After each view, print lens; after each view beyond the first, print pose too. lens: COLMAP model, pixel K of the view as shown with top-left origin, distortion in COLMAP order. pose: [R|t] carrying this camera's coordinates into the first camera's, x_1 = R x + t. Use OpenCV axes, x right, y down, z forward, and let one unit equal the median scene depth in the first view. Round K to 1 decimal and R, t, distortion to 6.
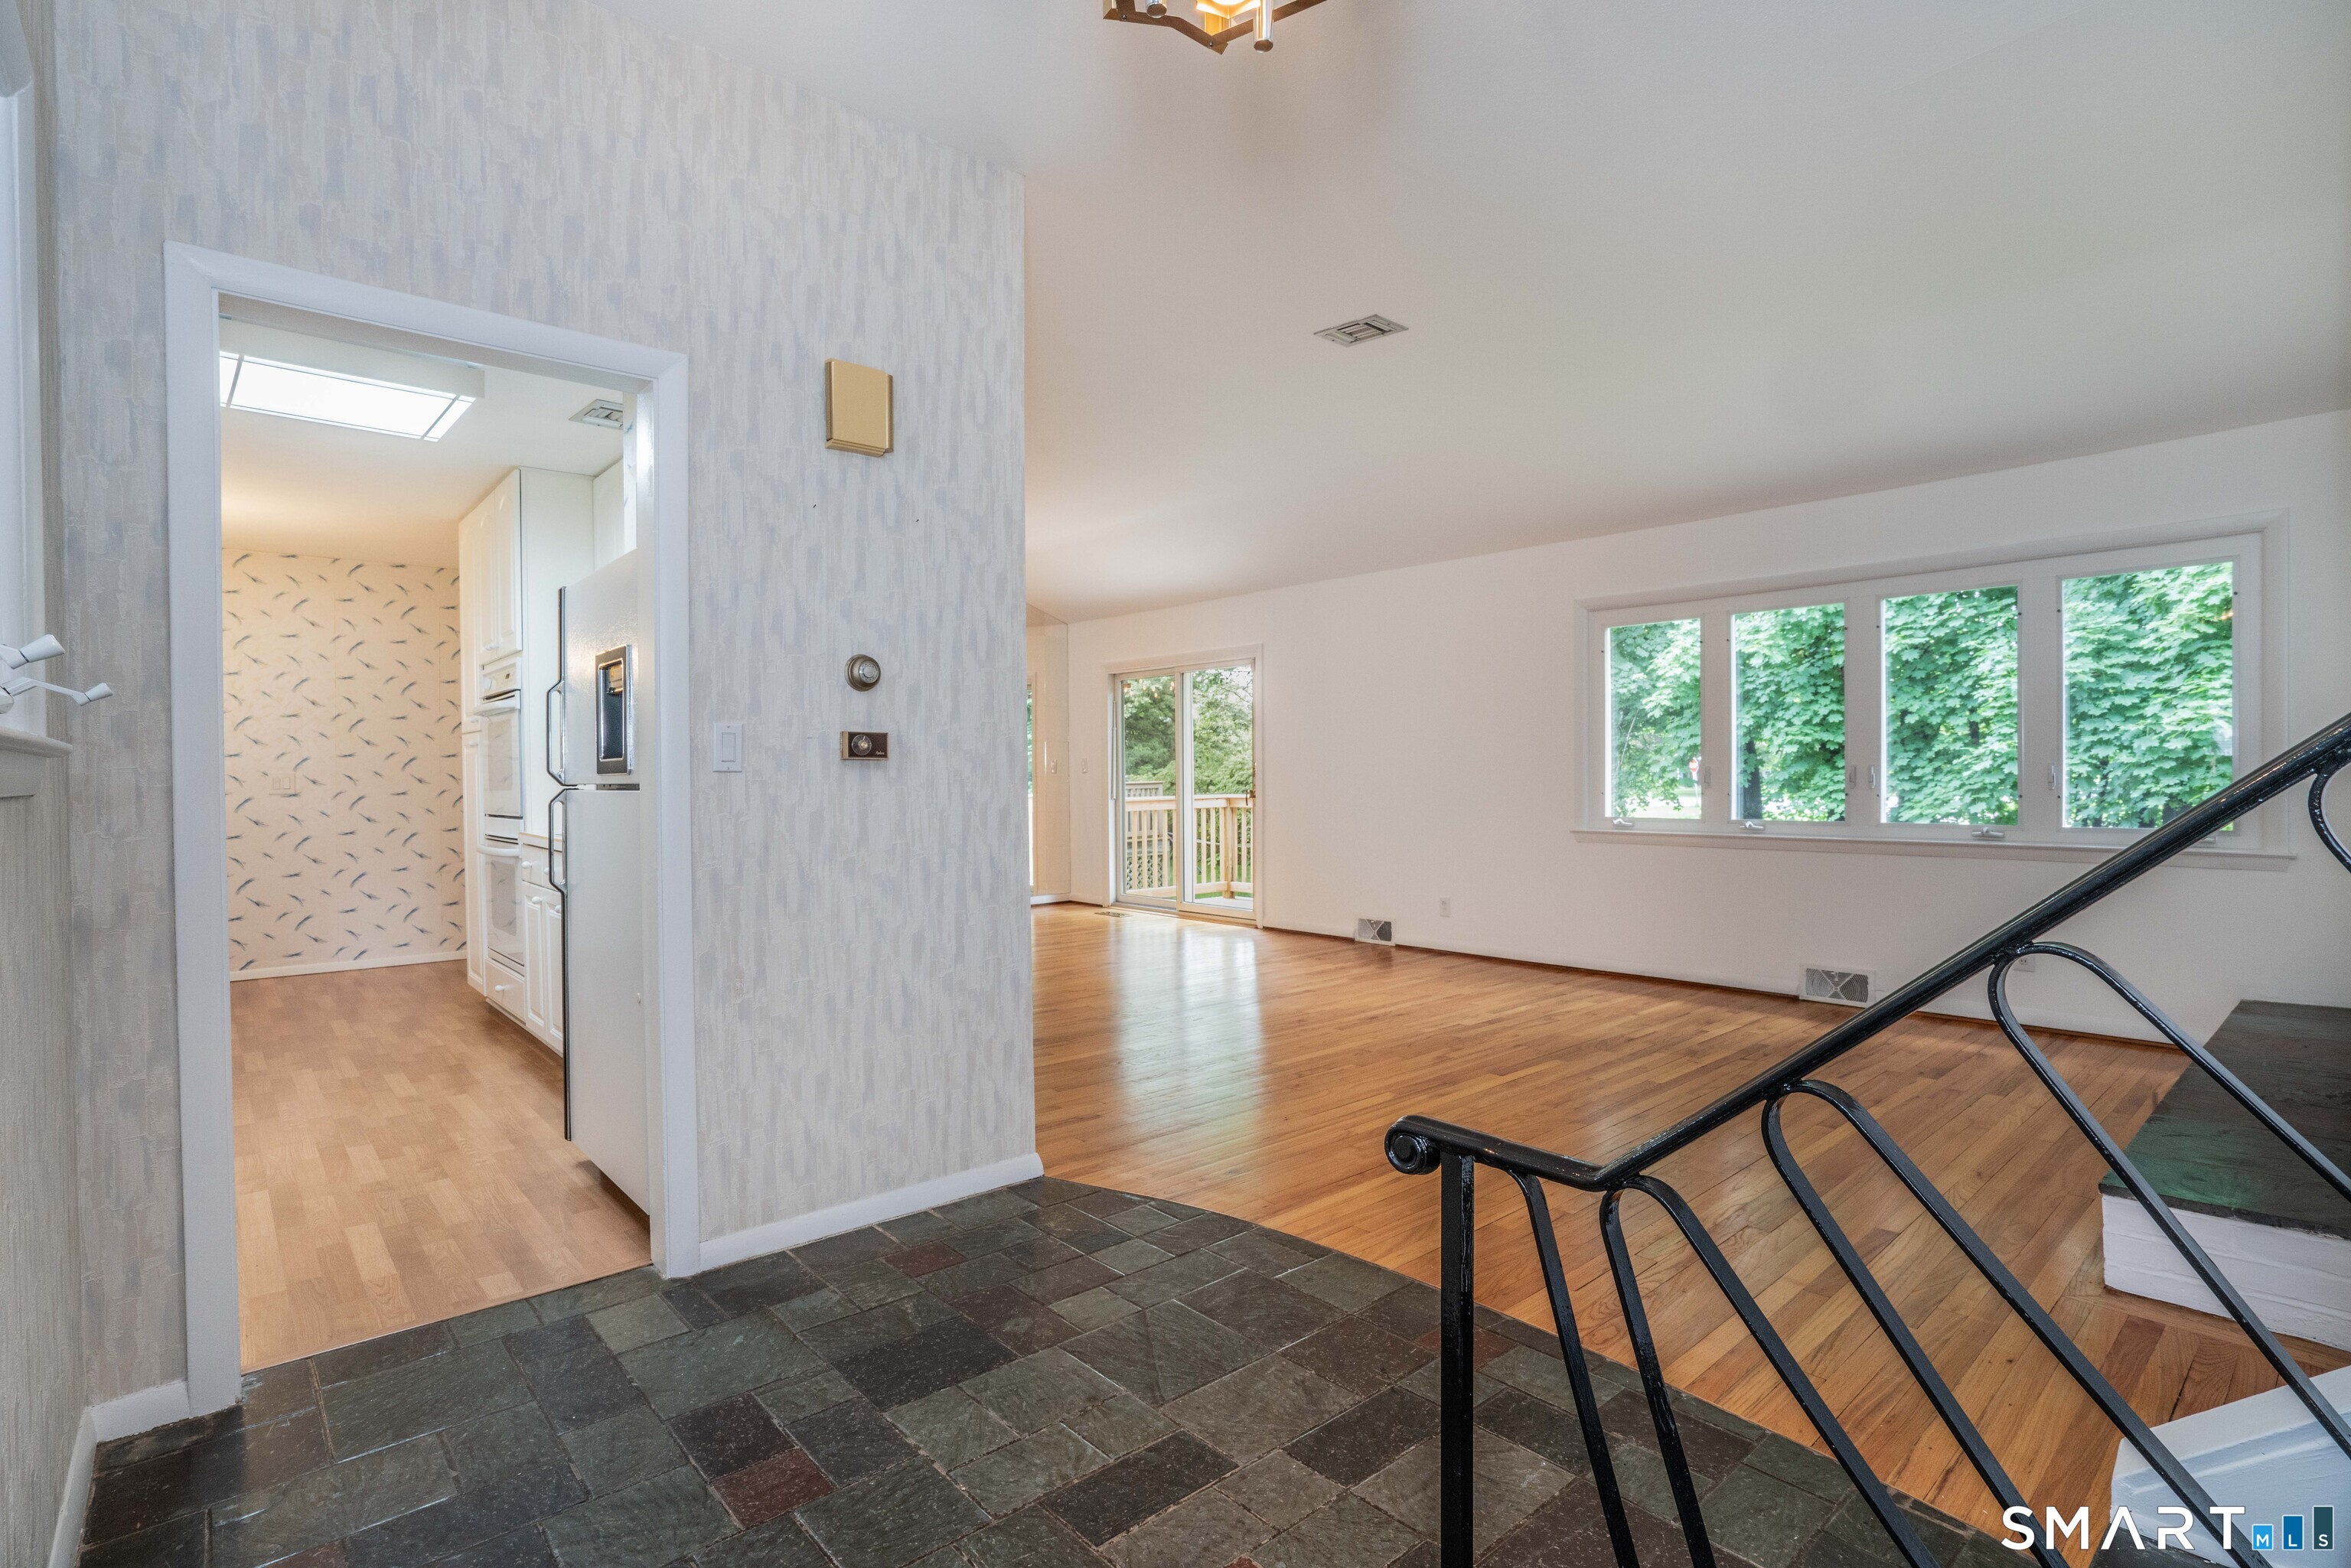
lens RADIAL K [[1136.8, 0, 1177.7], [0, 1136.8, 792.1], [0, 0, 1]] dist [-0.018321, -0.004086]
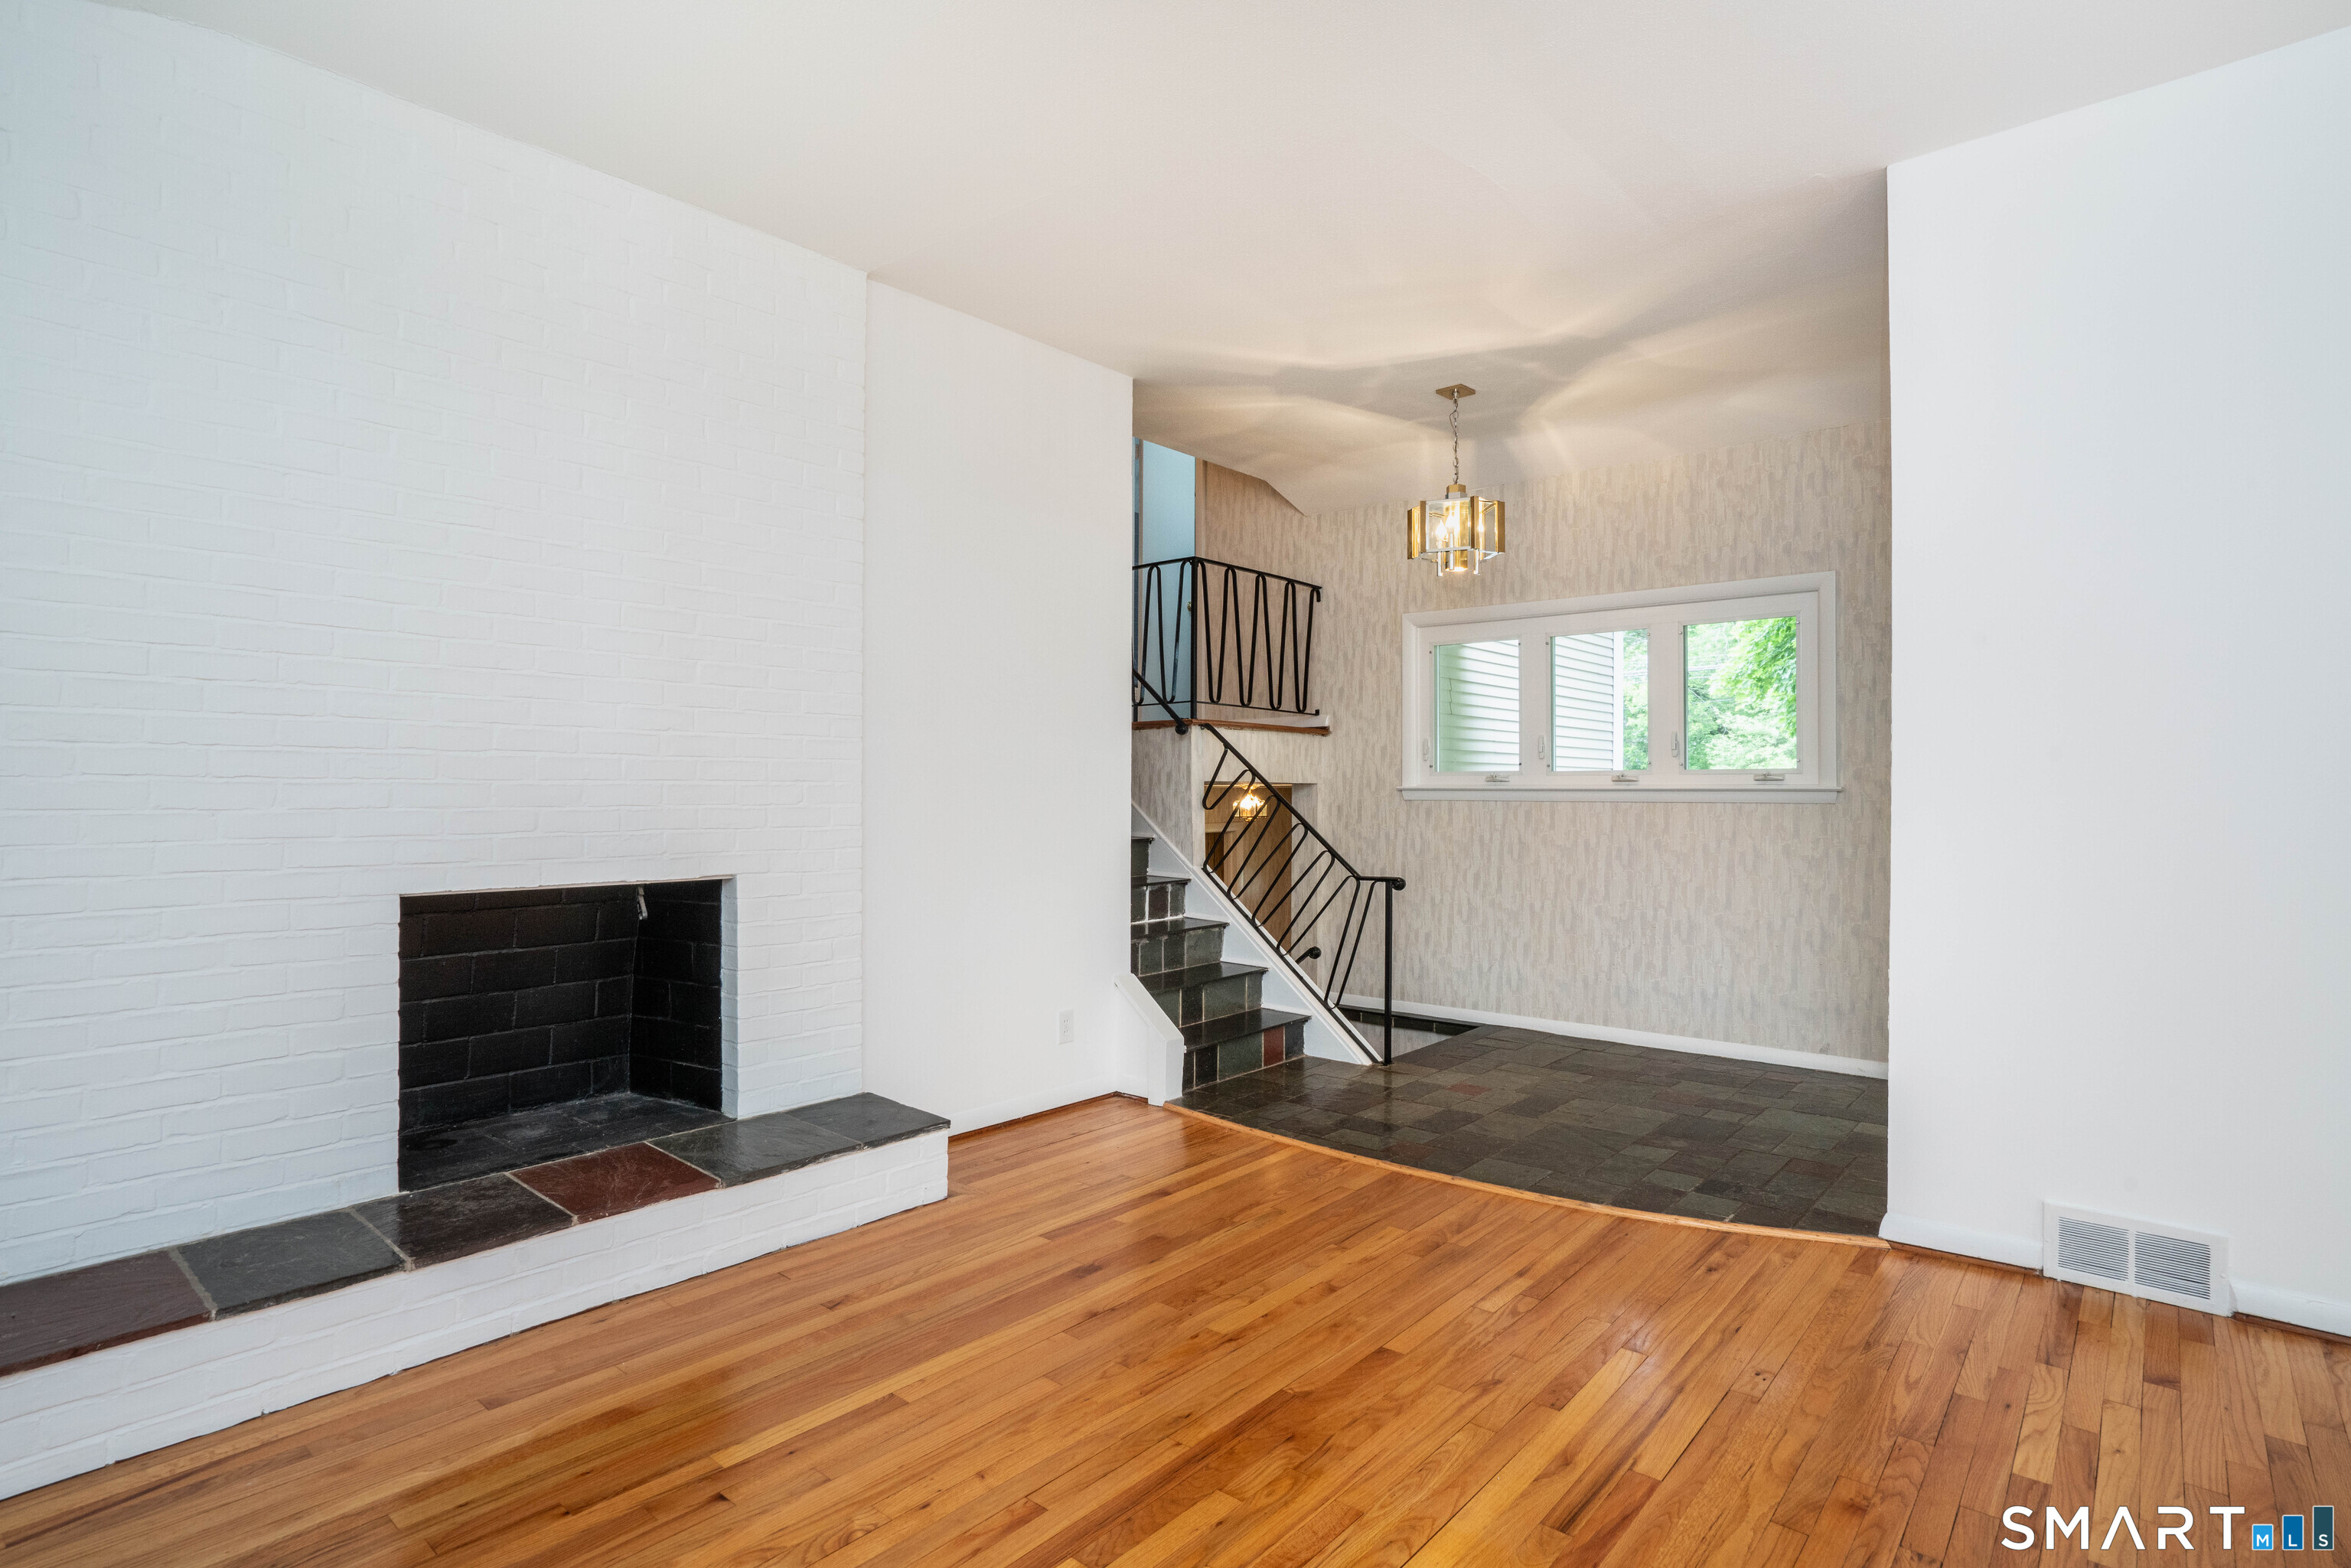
lens RADIAL K [[1179.8, 0, 1165.7], [0, 1179.8, 782.2], [0, 0, 1]] dist [-0.029519, 0.005410]
pose [[-0.991616, 0.001302, -0.129216, 0.250617], [0.000497, 0.999980, 0.006267, -0.017690], [0.129222, 0.006150, -0.991597, 0.799707]]
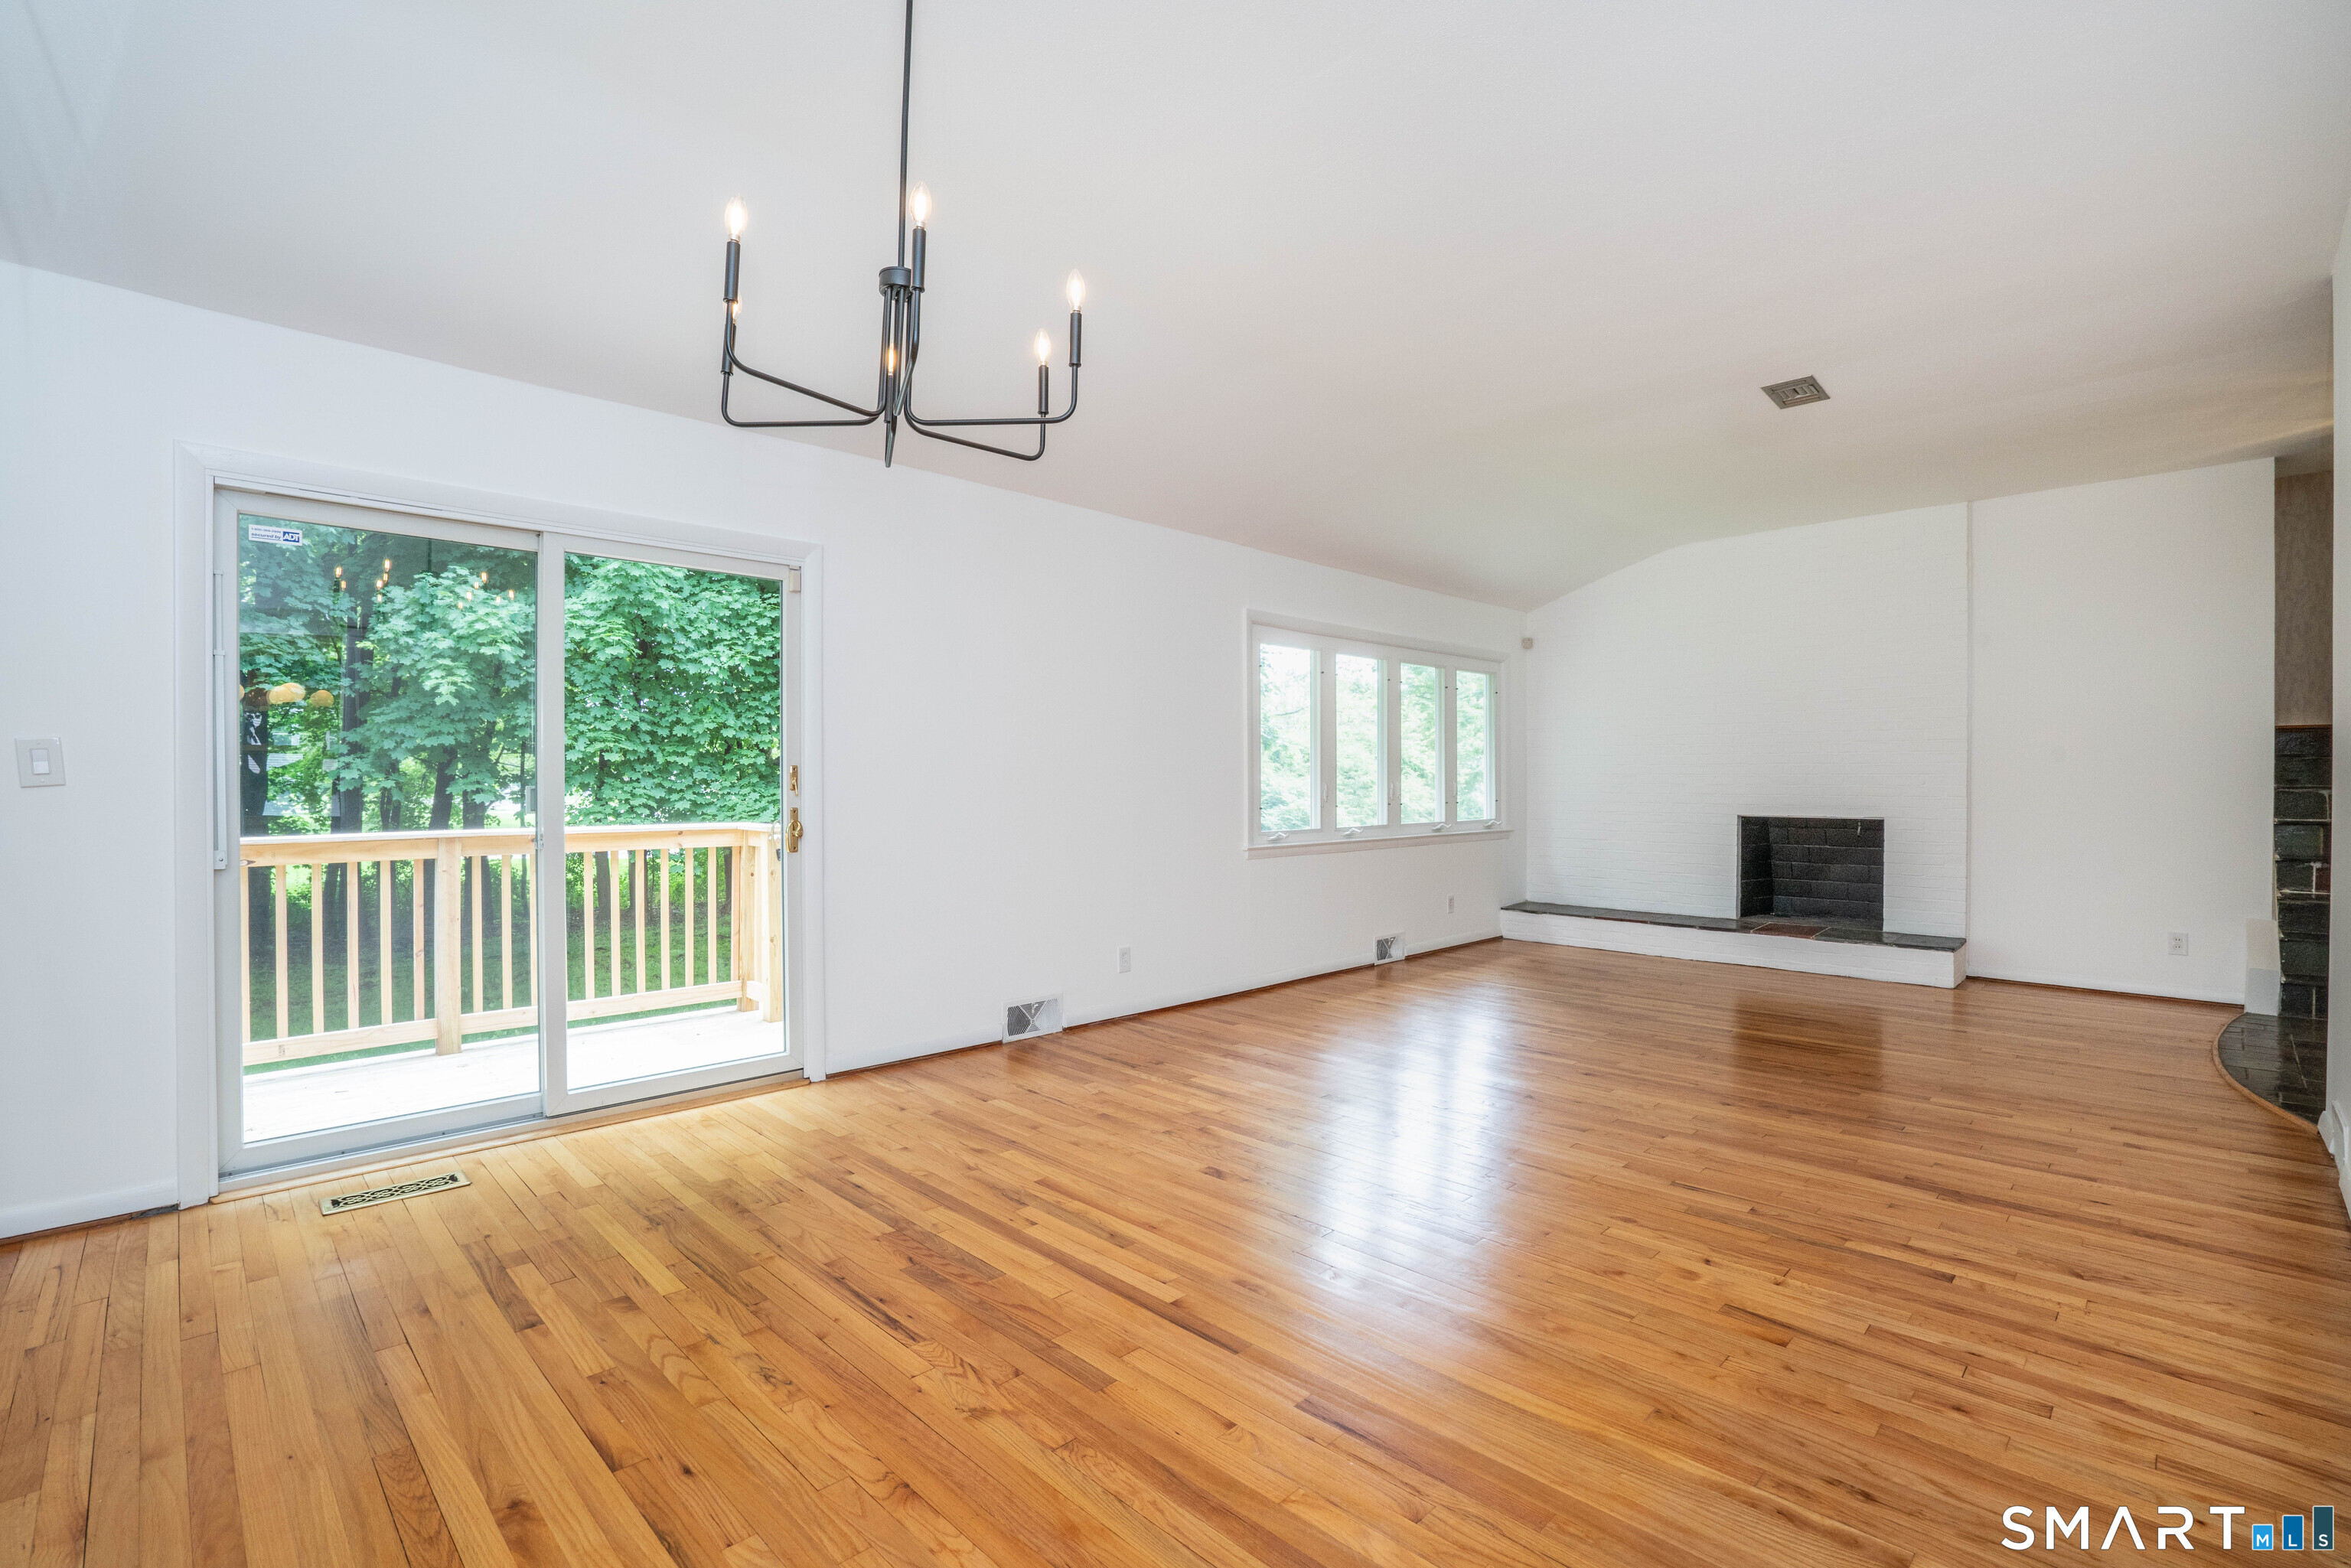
lens RADIAL K [[1074.2, 0, 1153.0], [0, 1074.2, 781.5], [0, 0, 1]] dist [-0.051633, 0.014105]
pose [[-0.050325, 0.003909, 0.998725, -0.481326], [0.015399, 0.999877, -0.003137, -0.016698], [-0.998614, 0.015221, -0.050379, 0.972115]]
